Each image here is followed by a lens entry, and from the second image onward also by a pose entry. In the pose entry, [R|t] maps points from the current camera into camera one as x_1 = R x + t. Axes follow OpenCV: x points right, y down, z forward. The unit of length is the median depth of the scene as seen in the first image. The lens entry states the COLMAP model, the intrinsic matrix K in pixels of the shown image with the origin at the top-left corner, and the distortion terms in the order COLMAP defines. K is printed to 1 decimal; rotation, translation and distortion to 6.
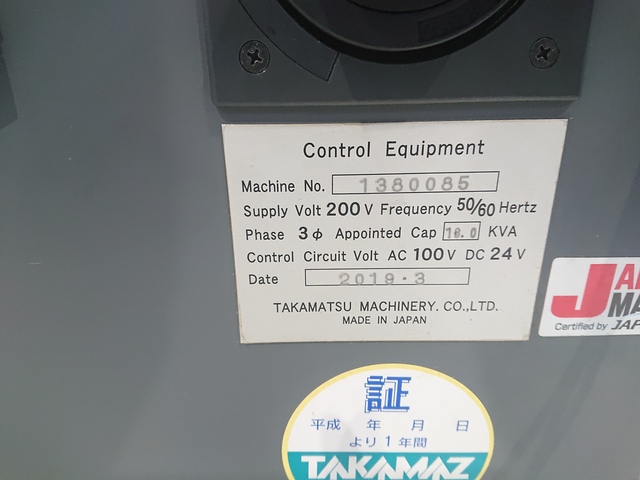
lens RADIAL K [[448.4, 0, 320.0], [0, 448.4, 240.7], [0, 0, 1]] dist [0.074693, -0.098480]
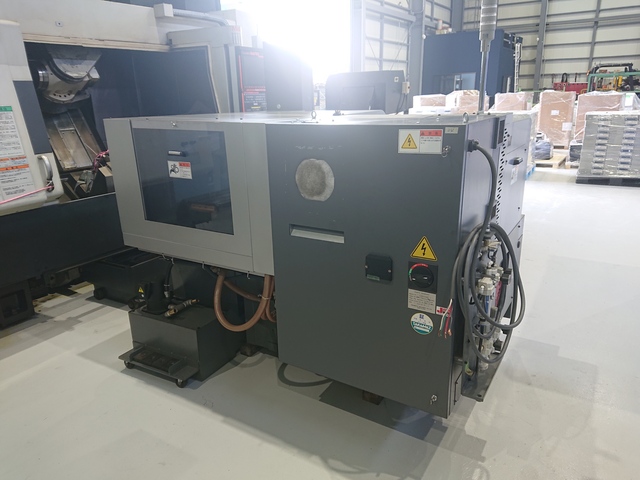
lens RADIAL K [[448.4, 0, 321.0], [0, 448.4, 239.7], [0, 0, 1]] dist [0.074693, -0.098480]
pose [[0.846696, 0.152092, -0.509877, 3.247594], [-0.174523, 0.984645, 0.003902, -1.025666], [0.502641, 0.085681, 0.860238, -9.247189]]
